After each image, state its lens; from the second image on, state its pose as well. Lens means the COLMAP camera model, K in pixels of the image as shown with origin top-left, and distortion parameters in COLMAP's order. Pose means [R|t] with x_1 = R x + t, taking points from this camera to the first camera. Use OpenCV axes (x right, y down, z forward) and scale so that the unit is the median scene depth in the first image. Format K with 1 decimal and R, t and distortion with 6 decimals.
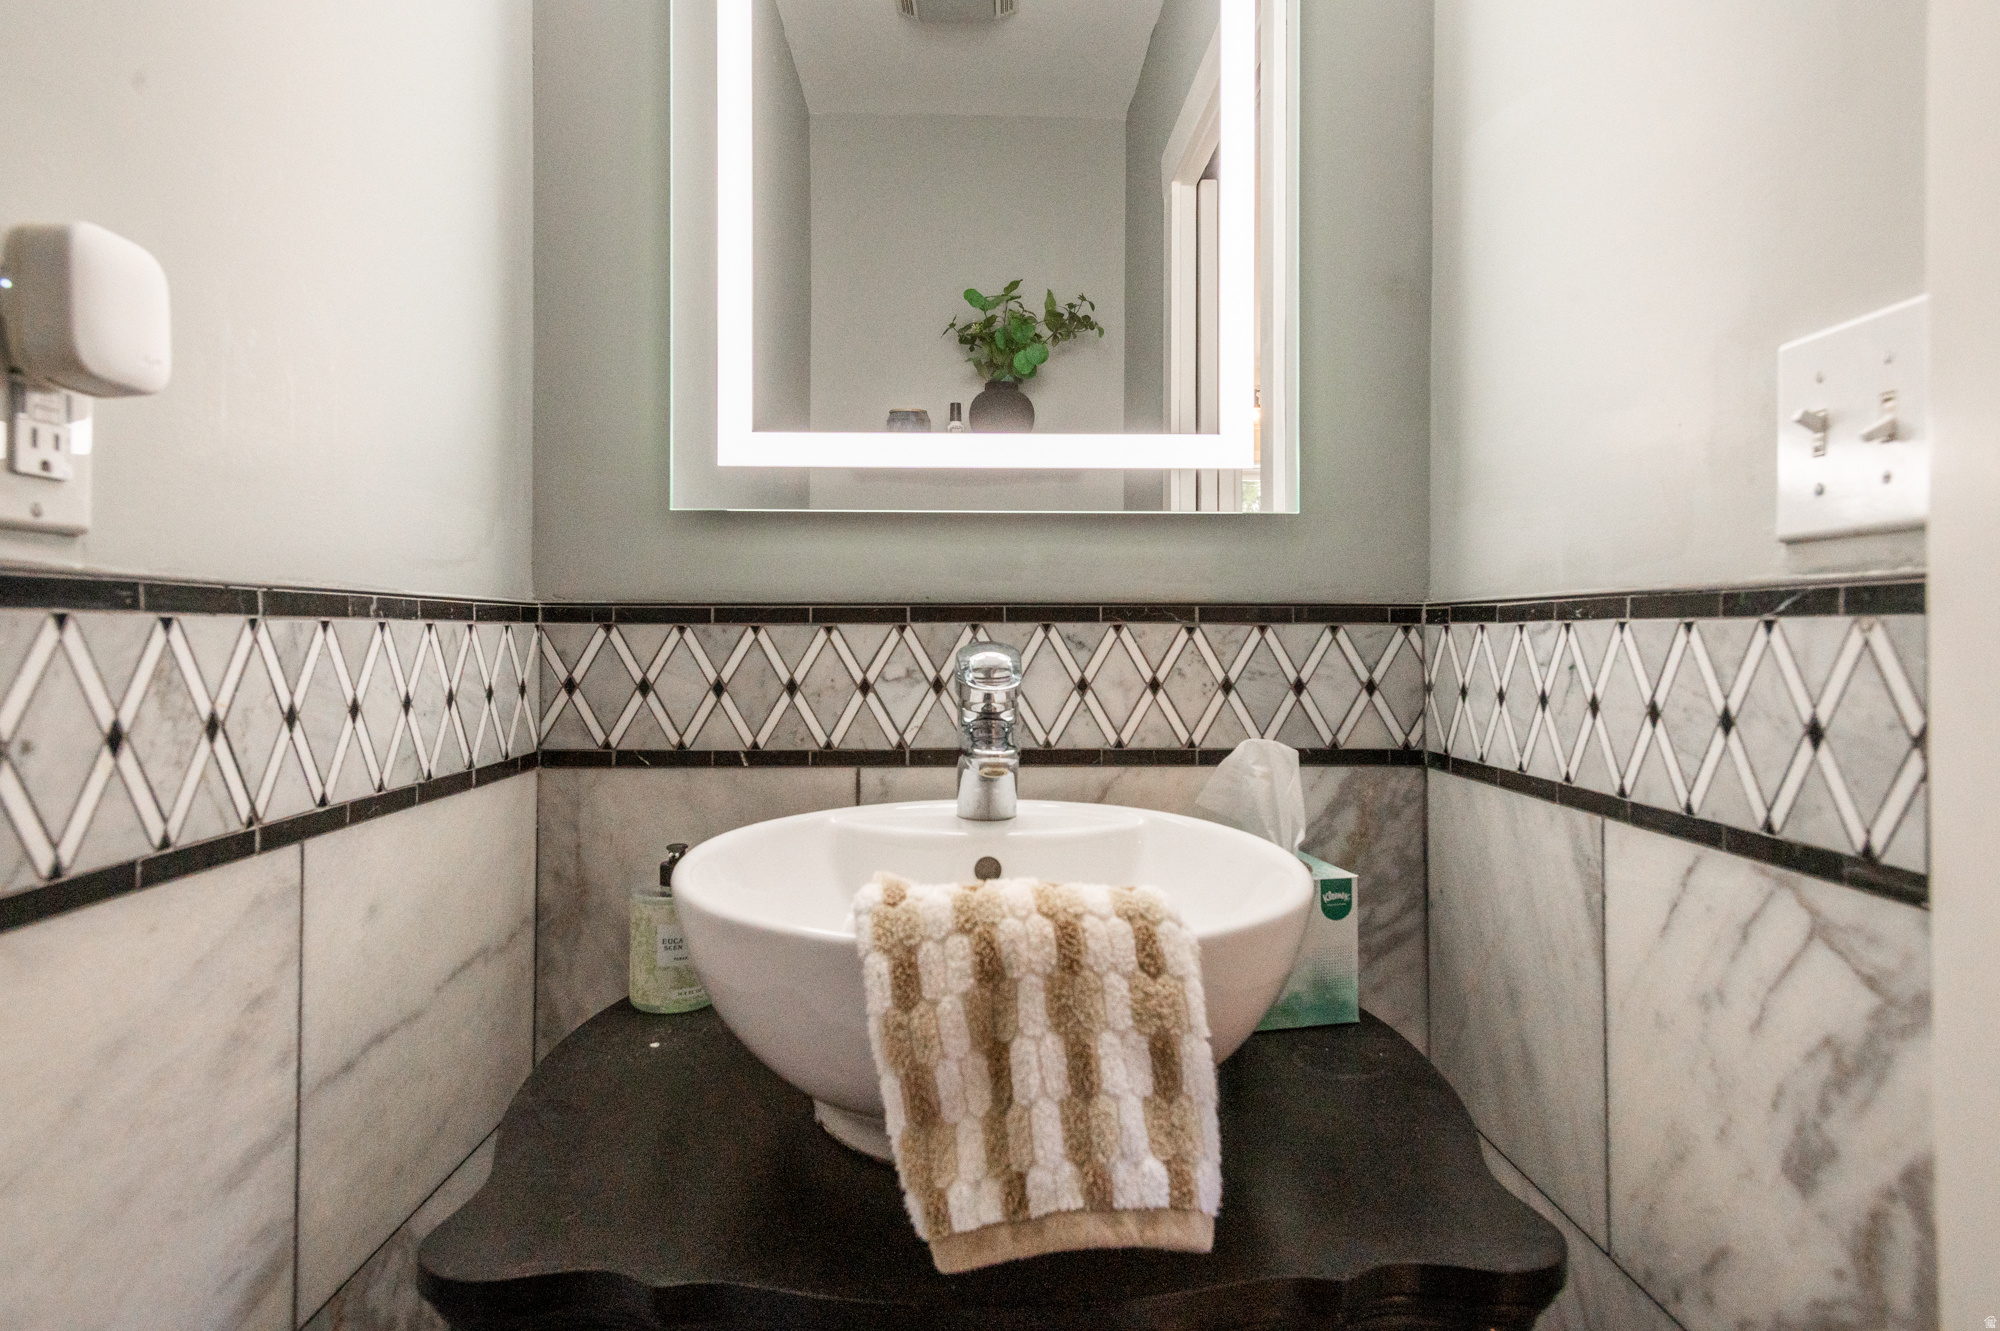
lens RADIAL K [[1147.5, 0, 976.3], [0, 1147.5, 622.9], [0, 0, 1]] dist [0.023344, -0.000726]
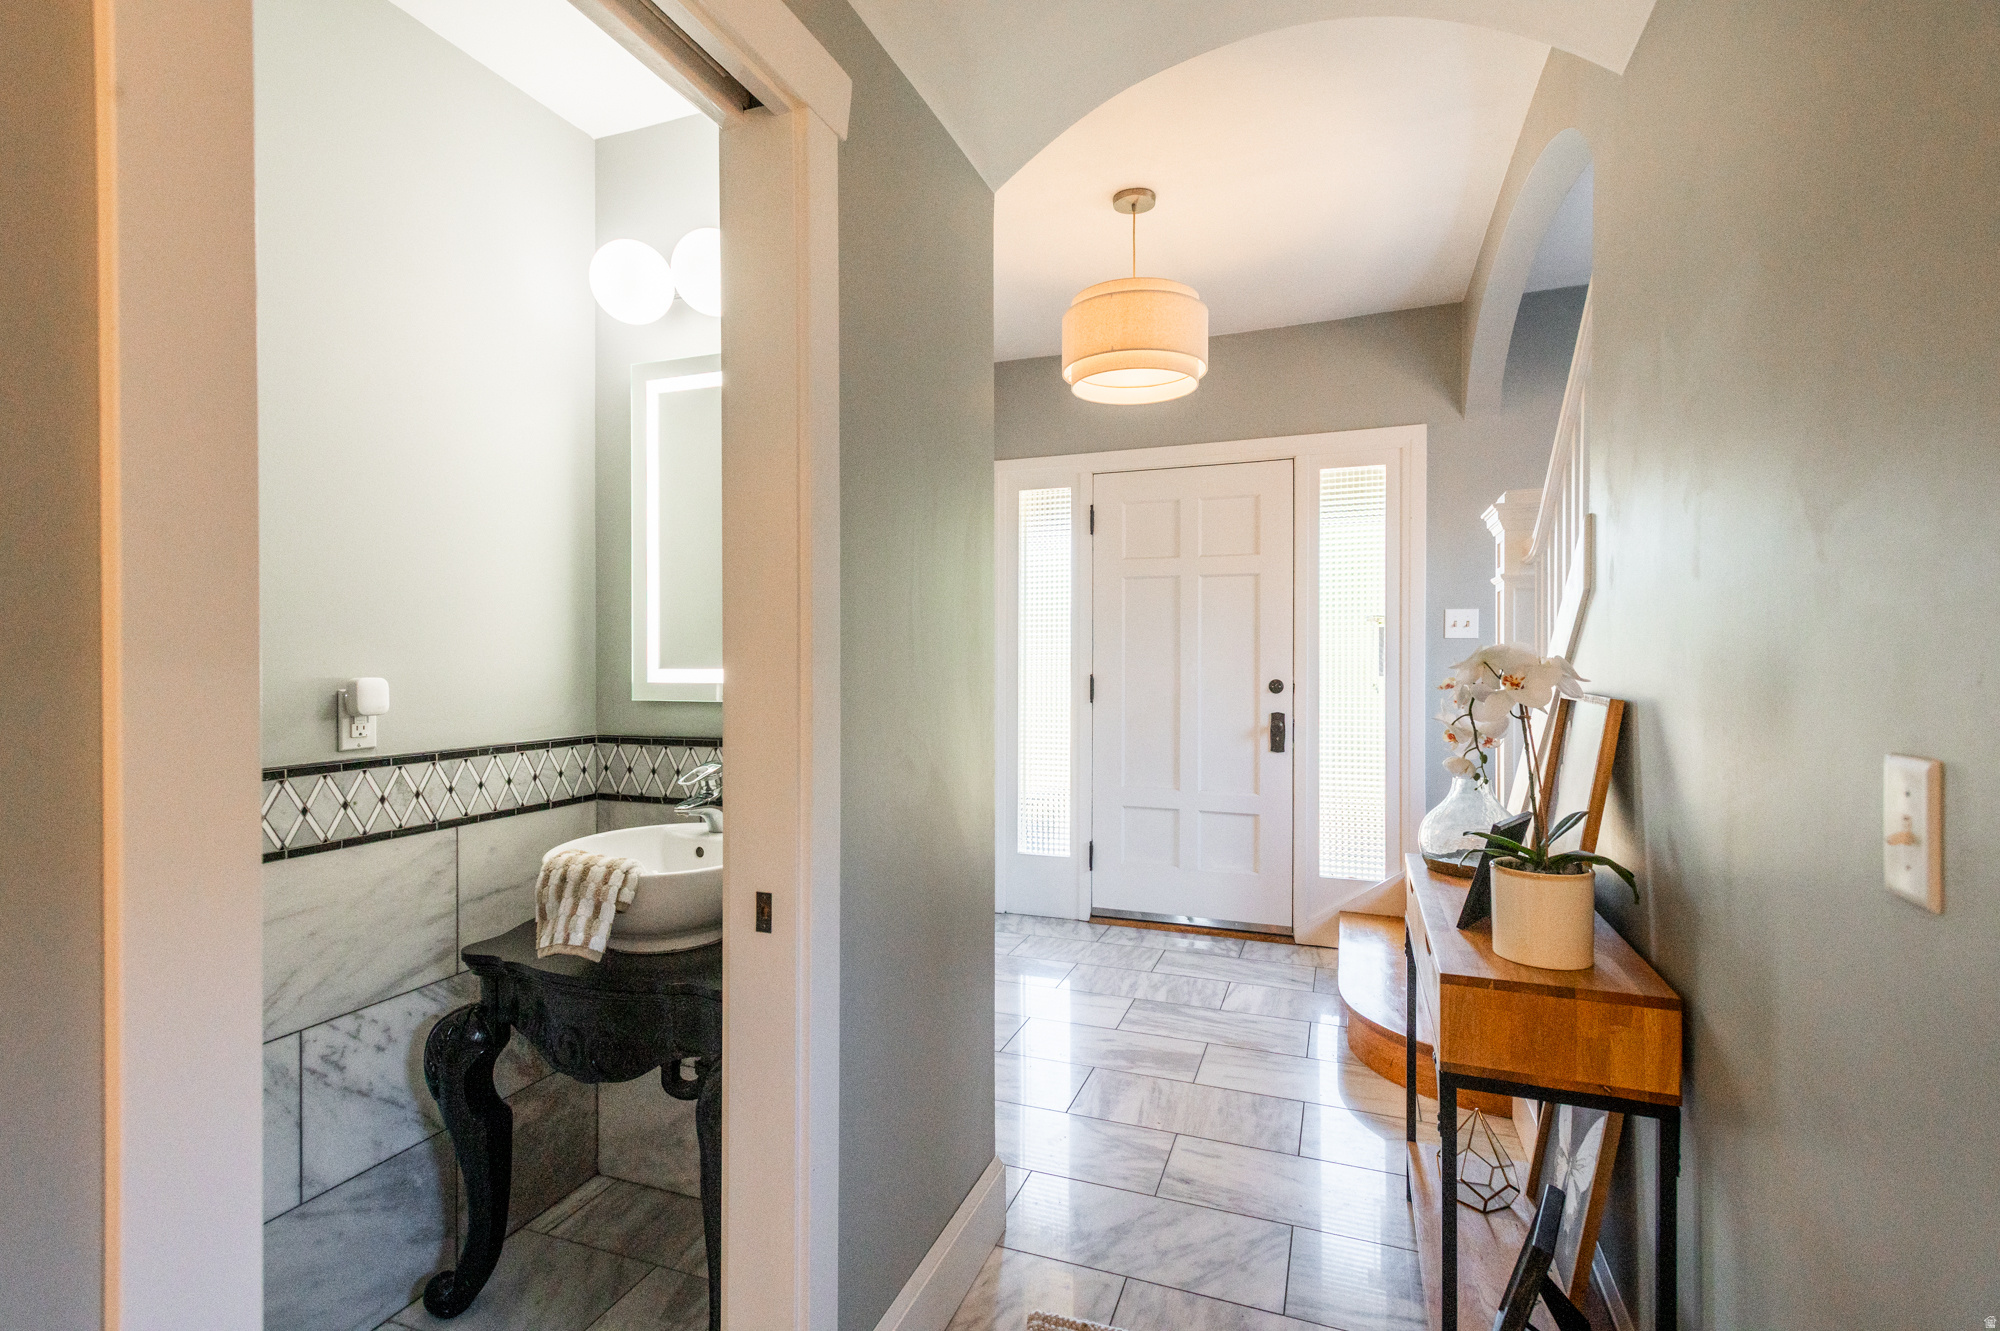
lens RADIAL K [[933.9, 0, 999.1], [0, 933.9, 663.3], [0, 0, 1]] dist [0.001111, 0.000174]
pose [[0.932721, -0.002600, -0.360590, 1.518372], [0.008612, 0.999849, 0.015067, -0.253572], [0.360496, -0.017159, 0.932603, -0.765902]]
